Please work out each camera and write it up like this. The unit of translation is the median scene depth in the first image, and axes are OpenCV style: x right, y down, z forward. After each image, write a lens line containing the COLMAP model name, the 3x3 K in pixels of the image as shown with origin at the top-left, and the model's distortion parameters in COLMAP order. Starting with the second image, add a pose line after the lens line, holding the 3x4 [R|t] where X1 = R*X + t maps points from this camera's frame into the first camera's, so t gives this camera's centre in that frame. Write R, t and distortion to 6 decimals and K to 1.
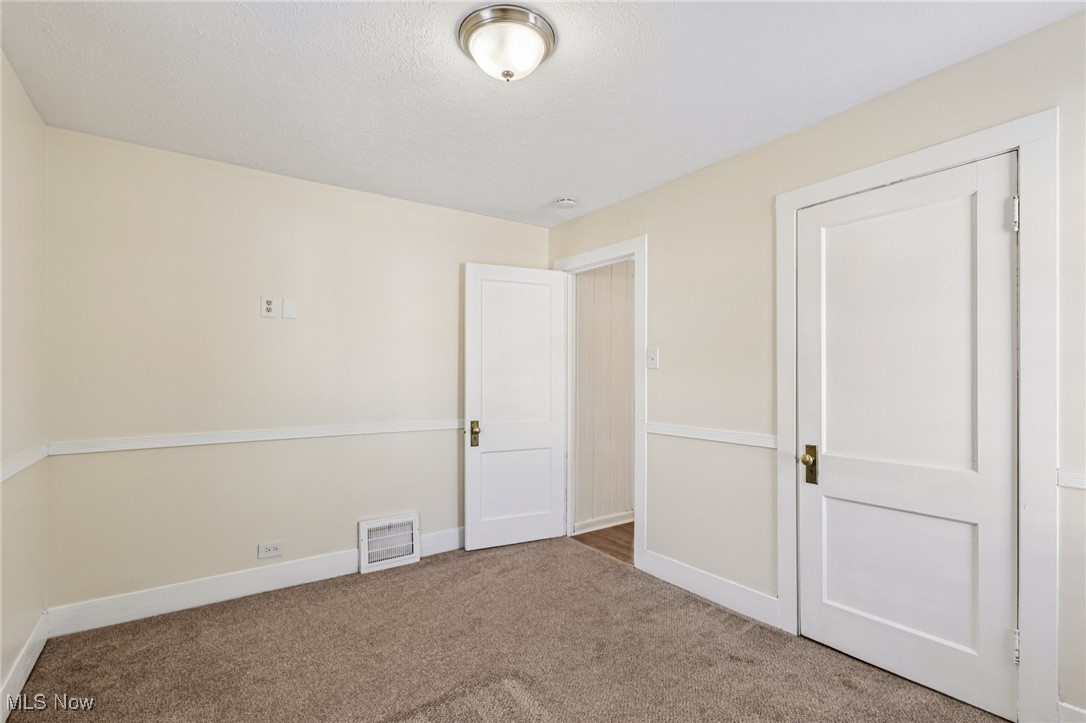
lens RADIAL K [[507.8, 0, 542.2], [0, 507.8, 372.7], [0, 0, 1]] dist [-0.001003, 0.000733]
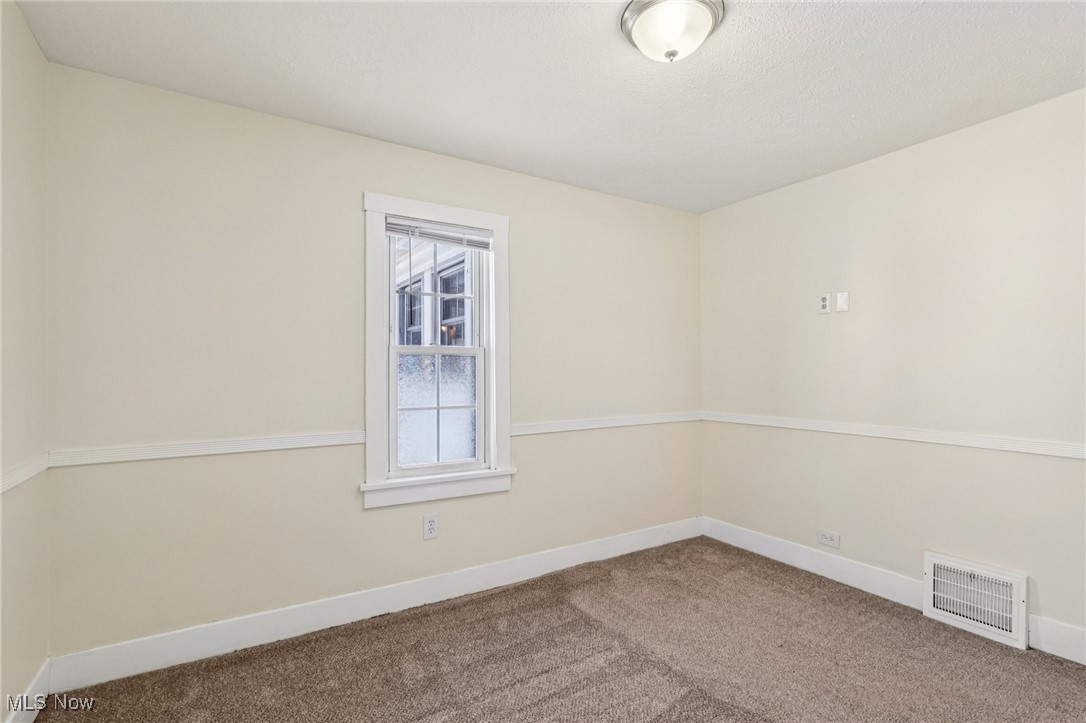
lens RADIAL K [[507.8, 0, 542.2], [0, 507.8, 372.7], [0, 0, 1]] dist [-0.001003, 0.000733]
pose [[-0.063324, 0.005461, -0.997978, 0.531937], [0.012660, 0.999909, 0.004669, -0.001267], [0.997913, -0.012339, -0.063388, 0.488051]]
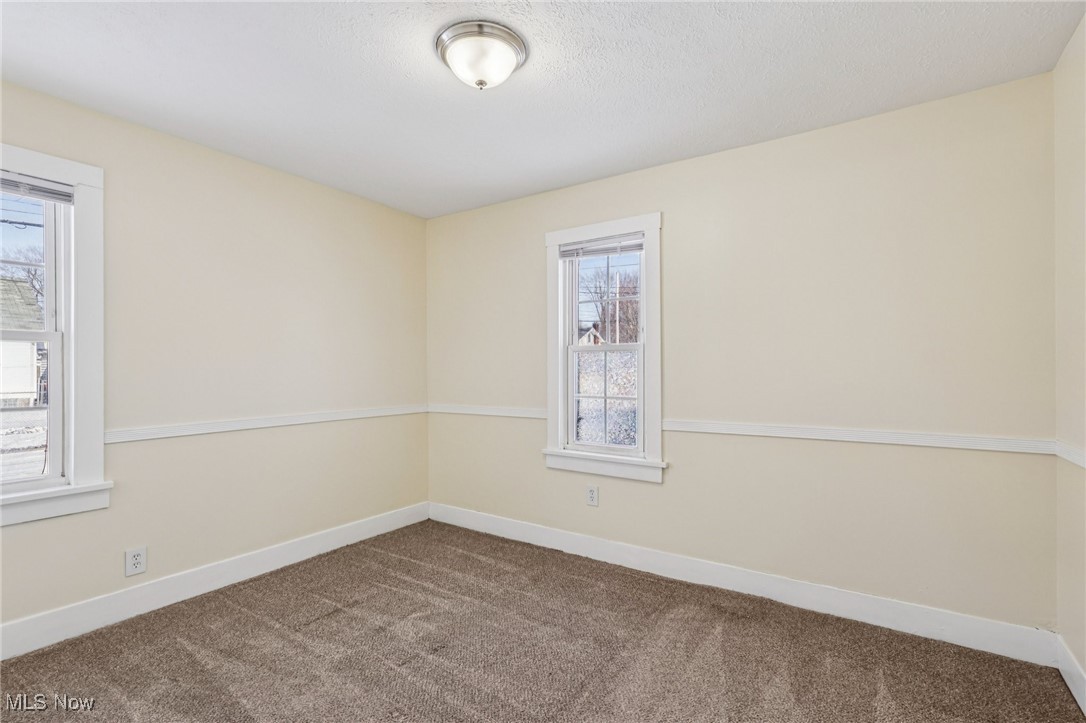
lens RADIAL K [[507.8, 0, 542.2], [0, 507.8, 372.7], [0, 0, 1]] dist [-0.001003, 0.000733]
pose [[-0.935273, 0.008329, -0.353829, 0.115134], [0.008400, 0.999964, 0.001334, 0.010813], [0.353828, -0.001724, -0.935309, 1.222135]]
